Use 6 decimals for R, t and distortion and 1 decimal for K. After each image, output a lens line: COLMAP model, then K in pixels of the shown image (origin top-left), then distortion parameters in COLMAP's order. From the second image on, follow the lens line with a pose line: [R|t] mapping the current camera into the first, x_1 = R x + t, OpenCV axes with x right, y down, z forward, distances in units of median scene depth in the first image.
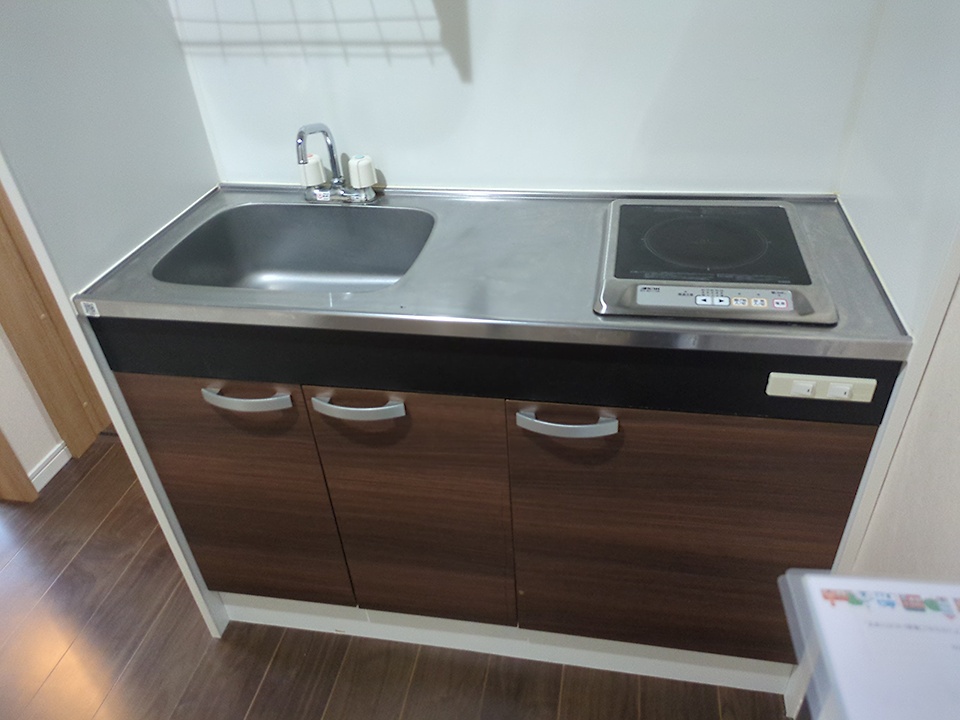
lens RADIAL K [[716.1, 0, 482.7], [0, 716.1, 366.6], [0, 0, 1]] dist [0.044180, -0.037762]
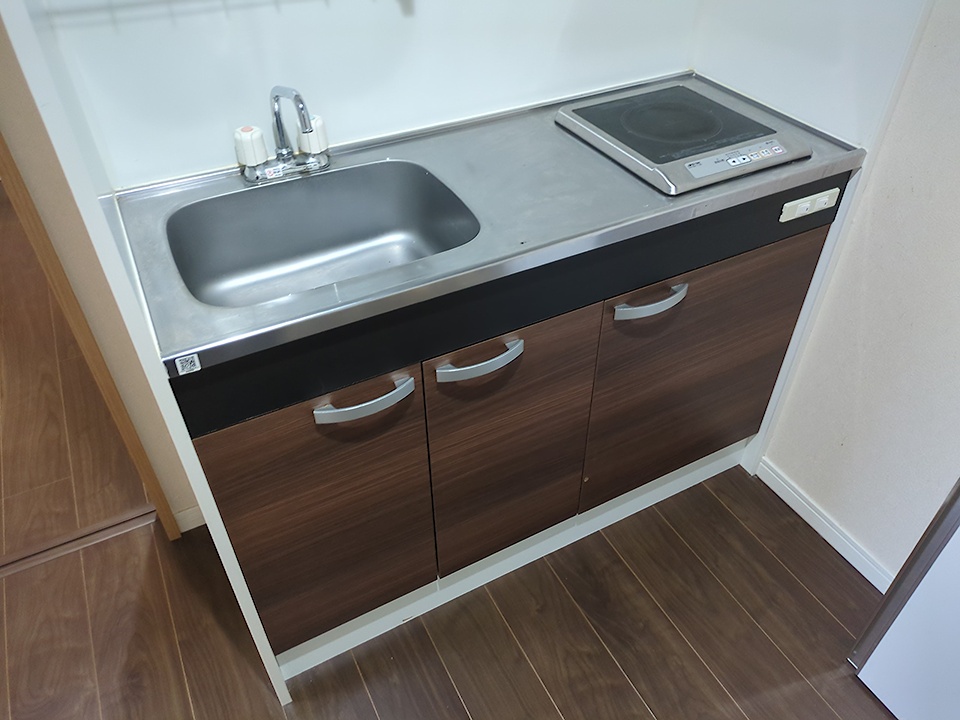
lens RADIAL K [[716.1, 0, 485.3], [0, 716.1, 358.0], [0, 0, 1]] dist [0.044180, -0.037762]
pose [[0.785232, -0.363733, 0.501108, -0.644488], [0.330361, 0.930572, 0.157790, -0.097379], [-0.523710, 0.041645, 0.850878, 0.162742]]
